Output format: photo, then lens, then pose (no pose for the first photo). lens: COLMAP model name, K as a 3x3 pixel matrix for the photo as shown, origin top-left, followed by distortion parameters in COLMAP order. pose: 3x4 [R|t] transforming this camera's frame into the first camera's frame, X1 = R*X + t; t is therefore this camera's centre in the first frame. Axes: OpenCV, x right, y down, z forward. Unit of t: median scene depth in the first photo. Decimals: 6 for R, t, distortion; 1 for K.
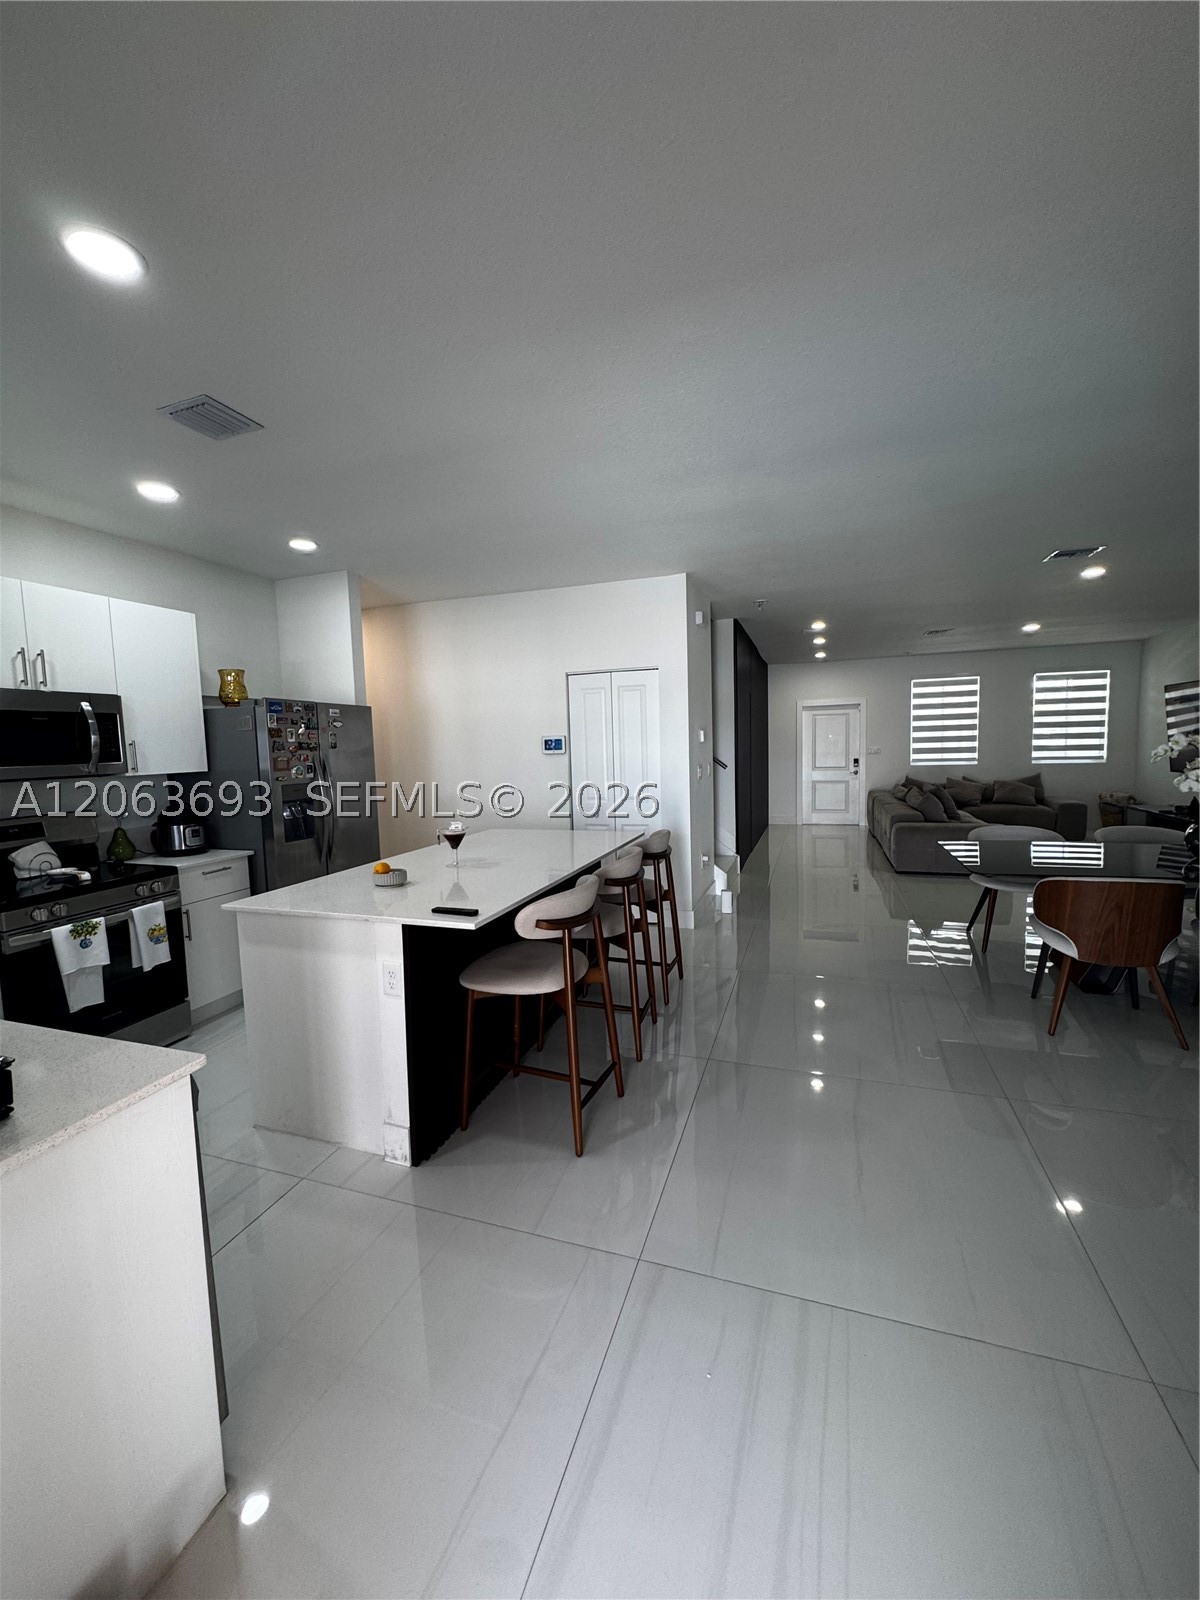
lens RADIAL K [[639.2, 0, 603.9], [0, 639.2, 803.6], [0, 0, 1]] dist [-0.002423, -0.000484]
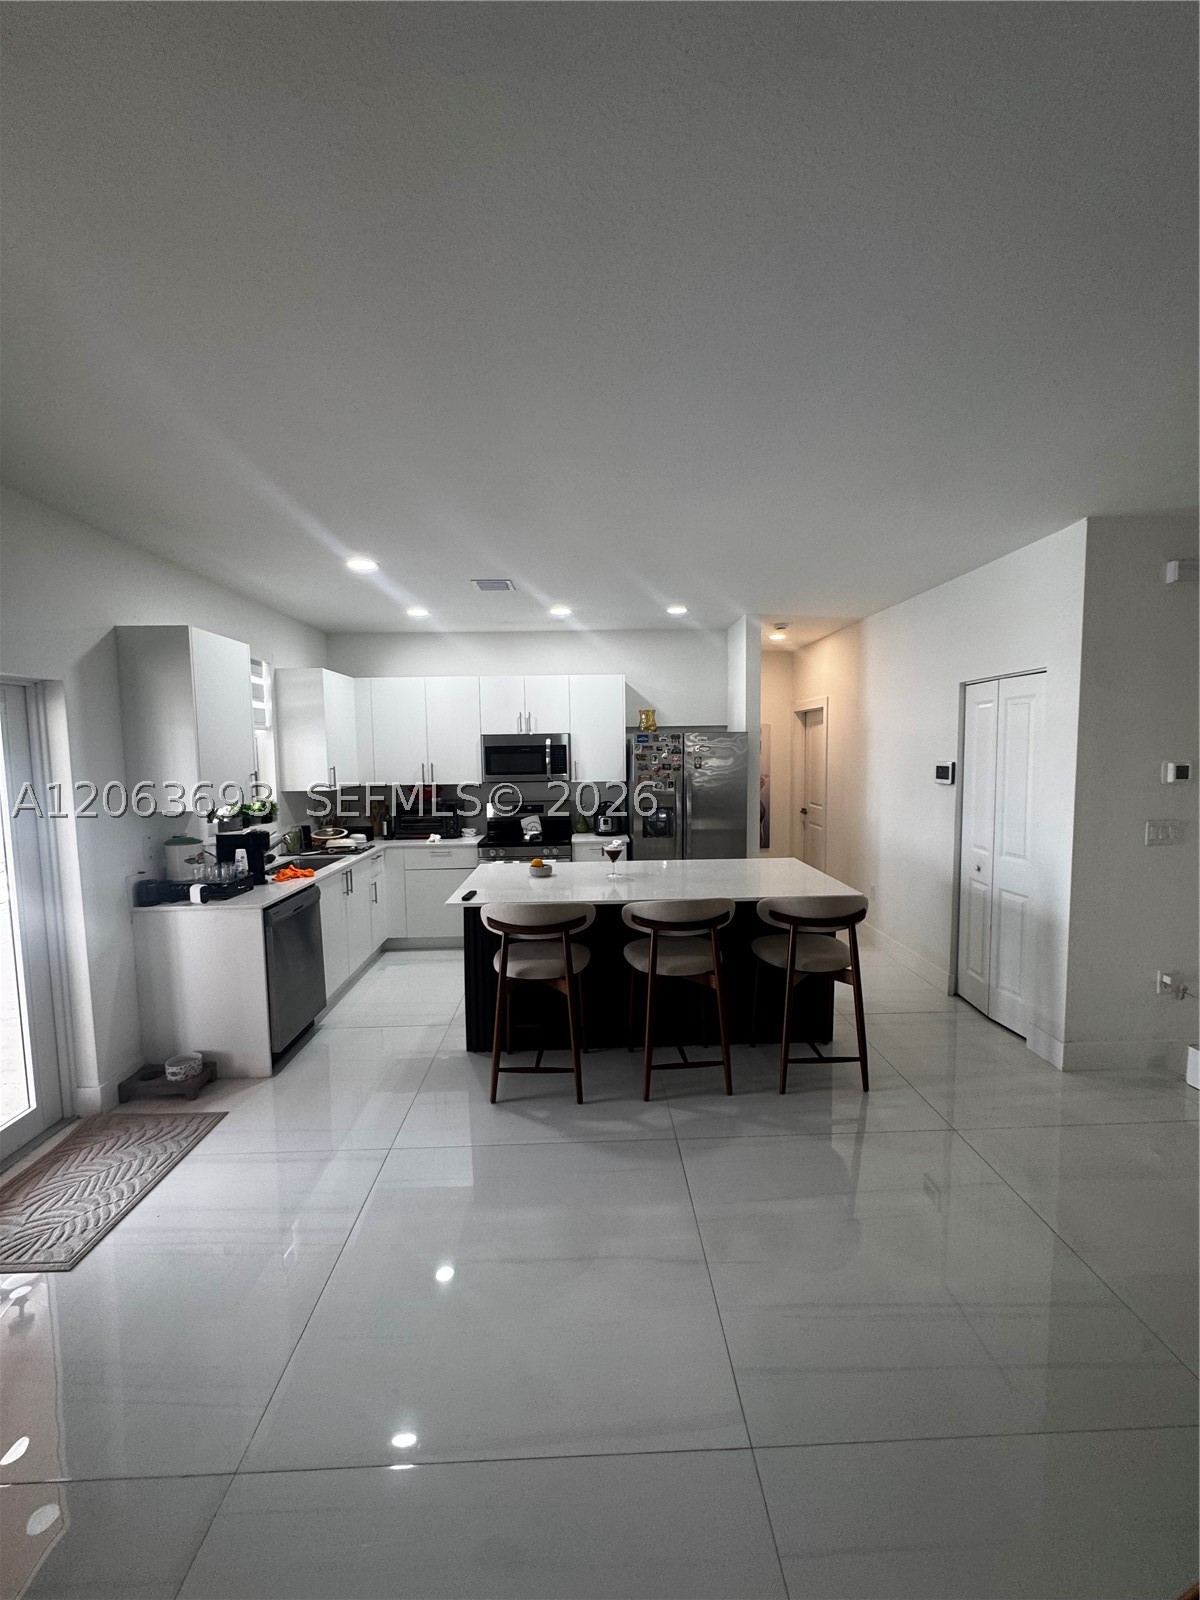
lens RADIAL K [[639.2, 0, 599.2], [0, 639.2, 800.6], [0, 0, 1]] dist [-0.002423, -0.000484]
pose [[0.349810, 0.097388, -0.931745, 0.491238], [-0.086521, 0.993690, 0.071380, -0.071935], [0.932817, 0.055646, 0.356028, 0.288541]]
